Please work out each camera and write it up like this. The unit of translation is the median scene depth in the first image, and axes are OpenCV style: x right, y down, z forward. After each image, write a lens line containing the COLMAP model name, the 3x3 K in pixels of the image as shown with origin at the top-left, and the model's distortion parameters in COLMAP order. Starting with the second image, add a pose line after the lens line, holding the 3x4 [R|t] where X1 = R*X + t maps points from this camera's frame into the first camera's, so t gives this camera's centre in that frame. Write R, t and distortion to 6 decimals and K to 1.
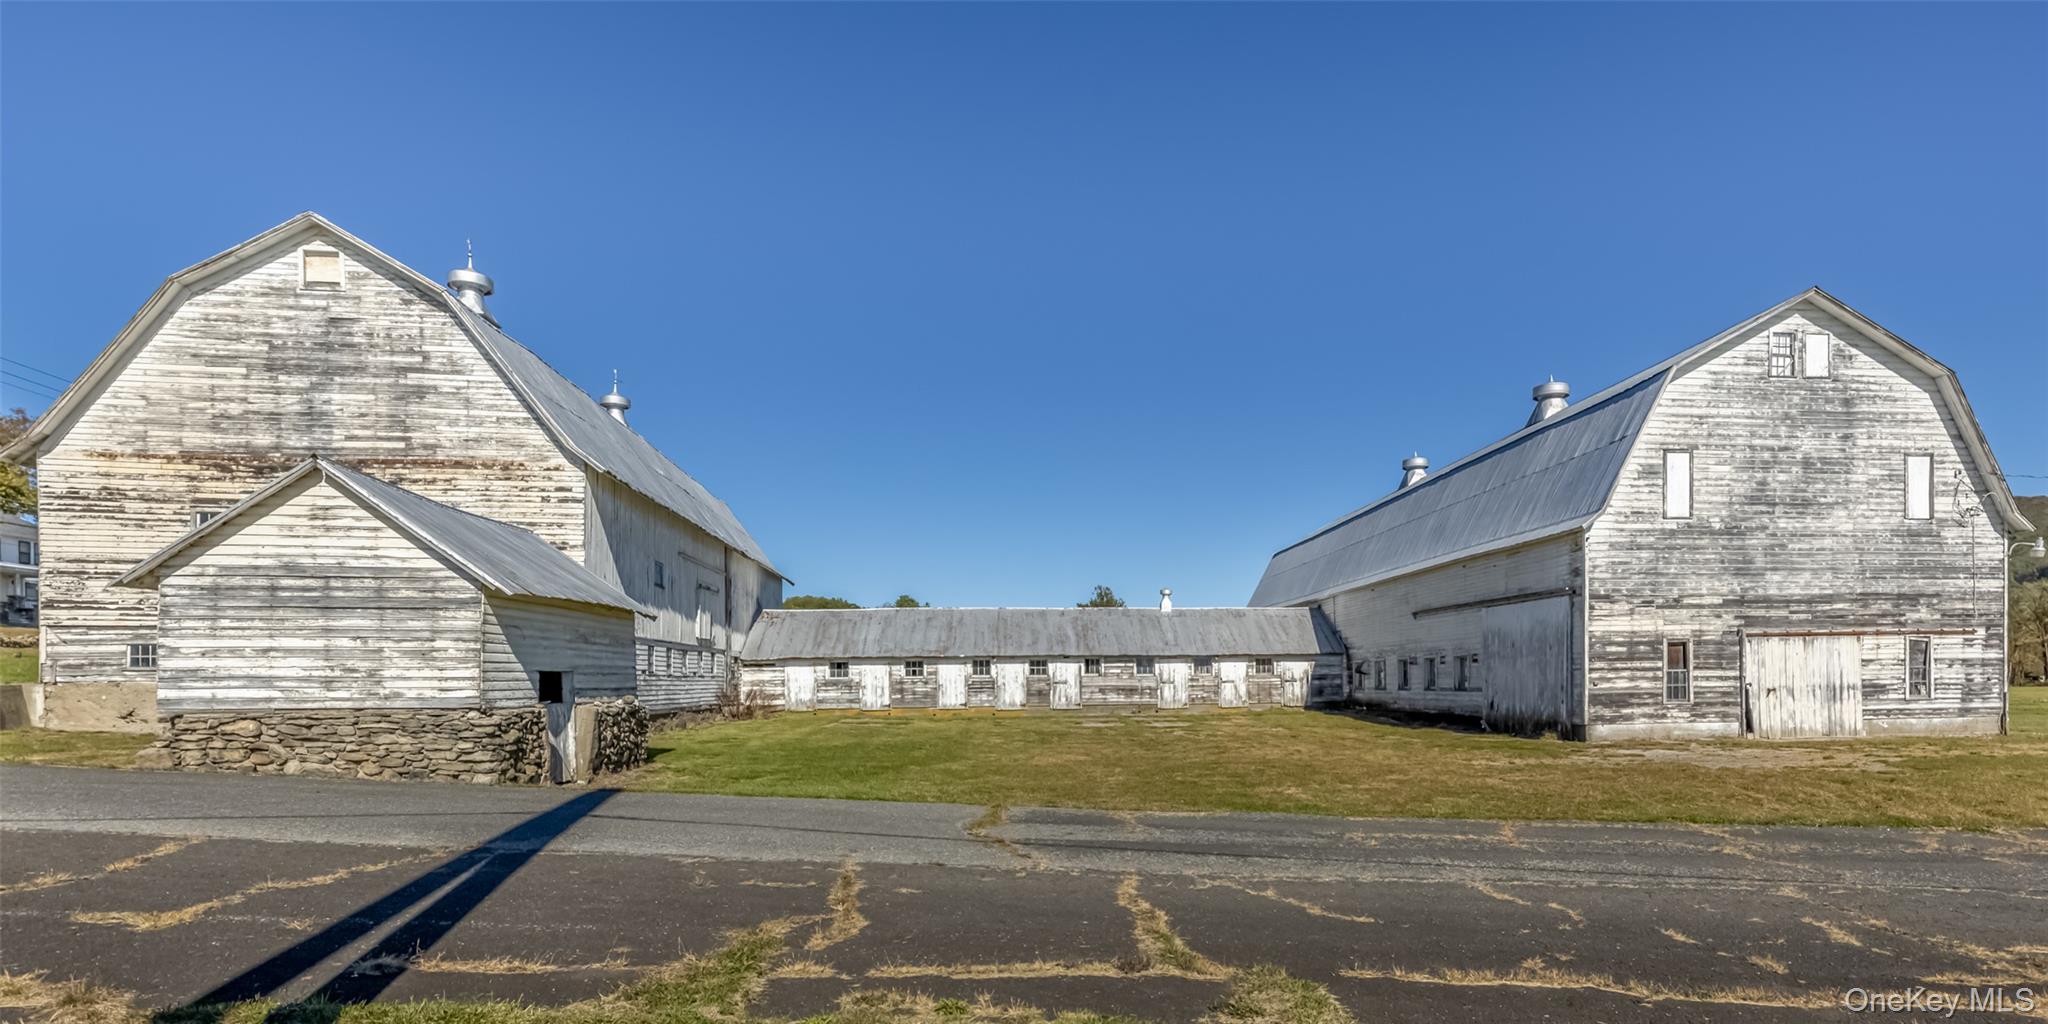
lens RADIAL K [[1095.3, 0, 879.5], [0, 1095.3, 648.7], [0, 0, 1]] dist [0.006330, -0.000803]
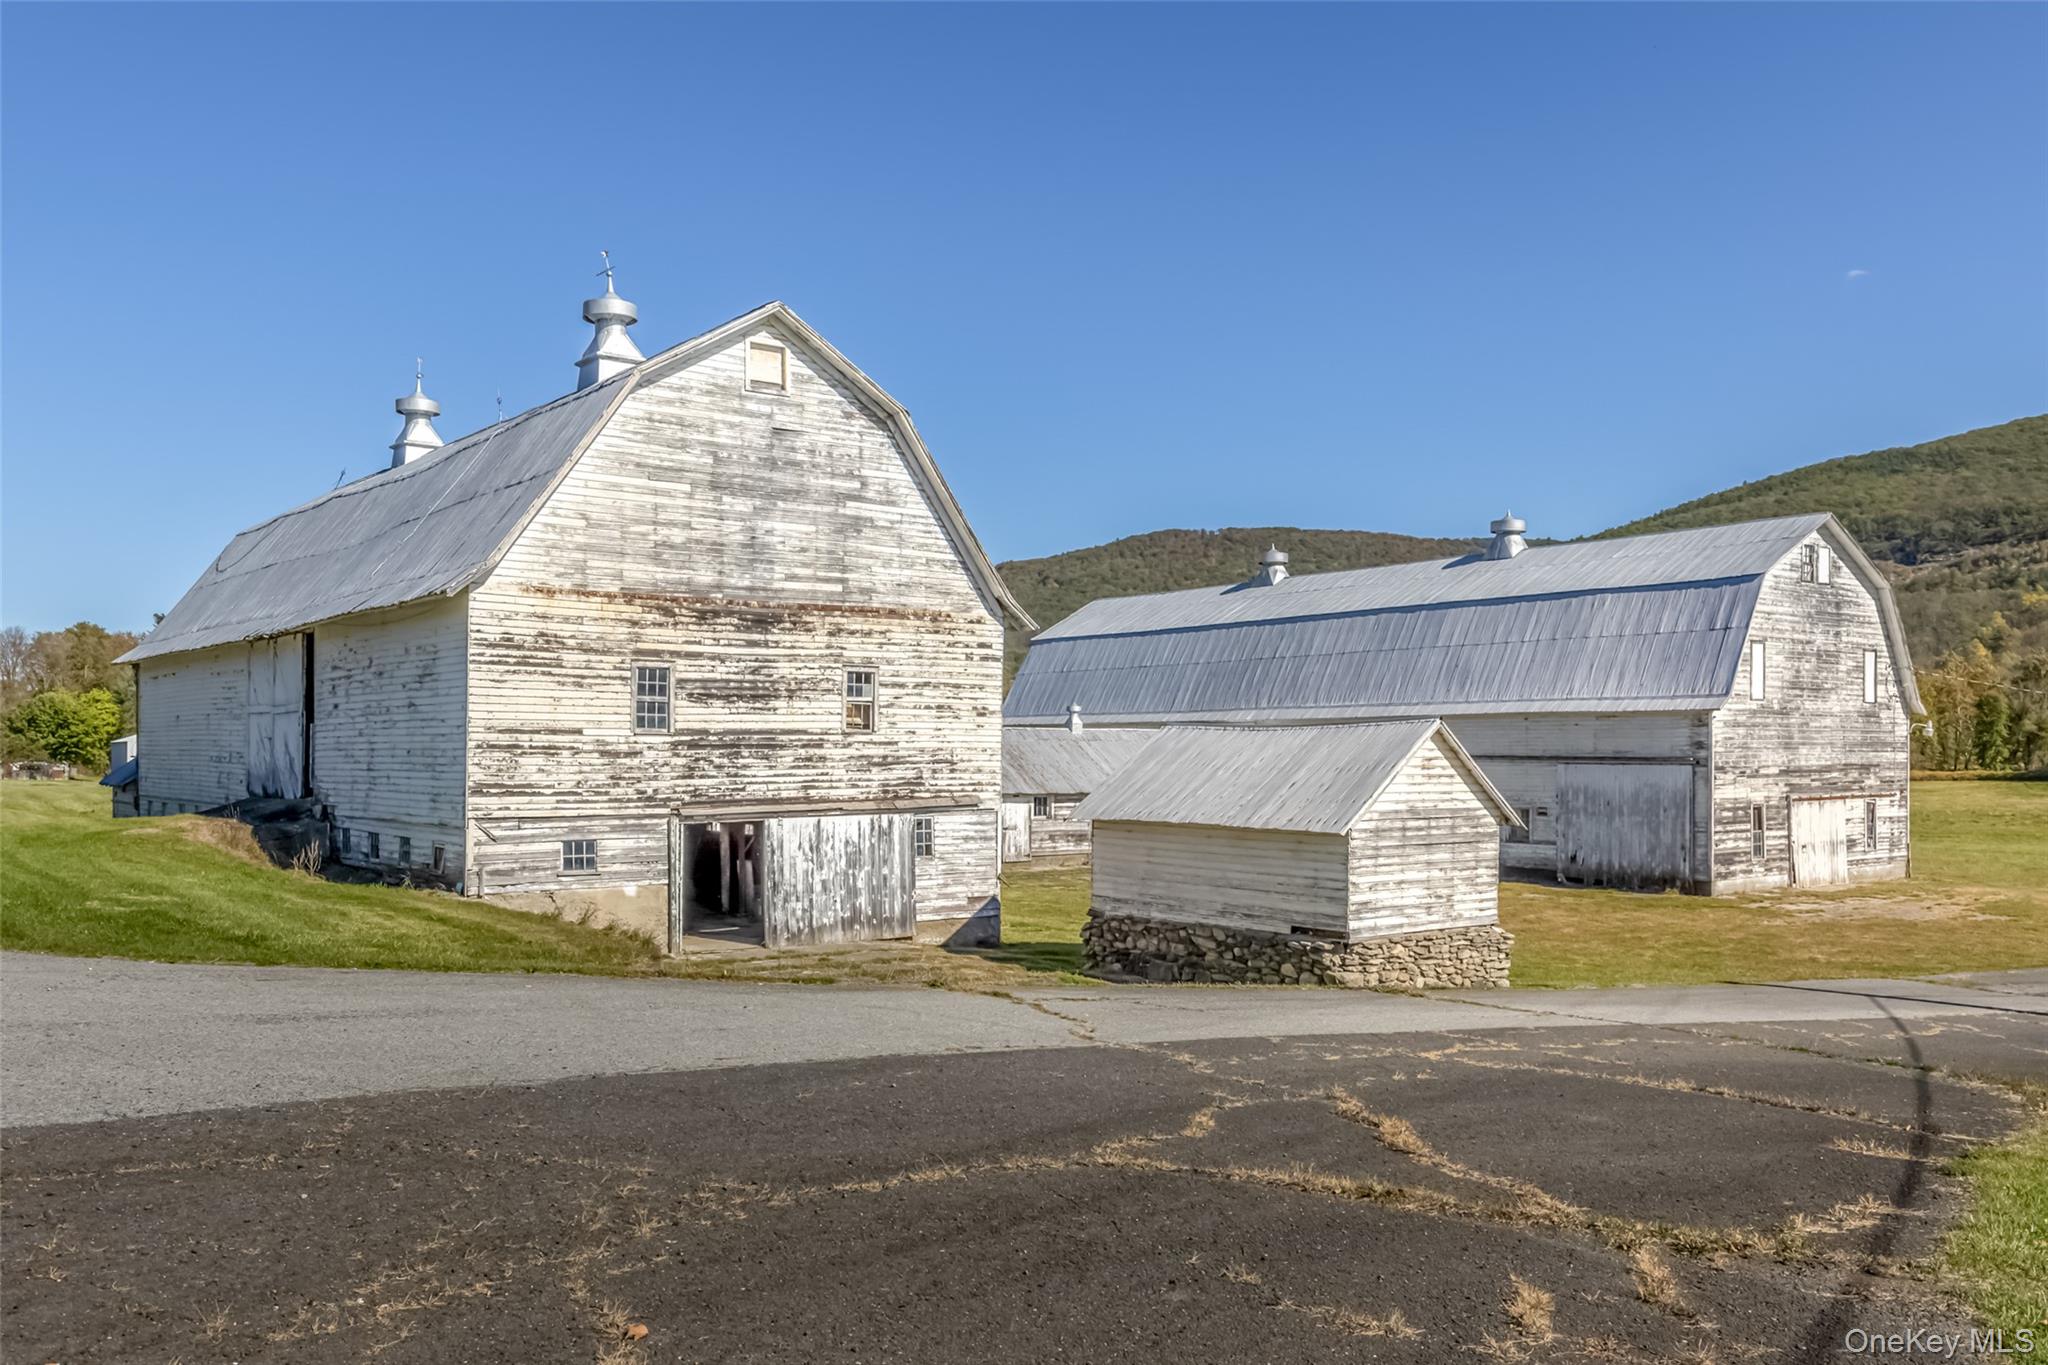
lens RADIAL K [[1831.9, 0, 1025.9], [0, 1831.9, 686.6], [0, 0, 1]] dist [-0.015222, 0.000010]
pose [[0.841604, 0.026261, 0.539456, -1.053509], [-0.018033, 0.999627, -0.020528, -0.086357], [-0.539794, 0.007549, 0.841763, -0.227069]]
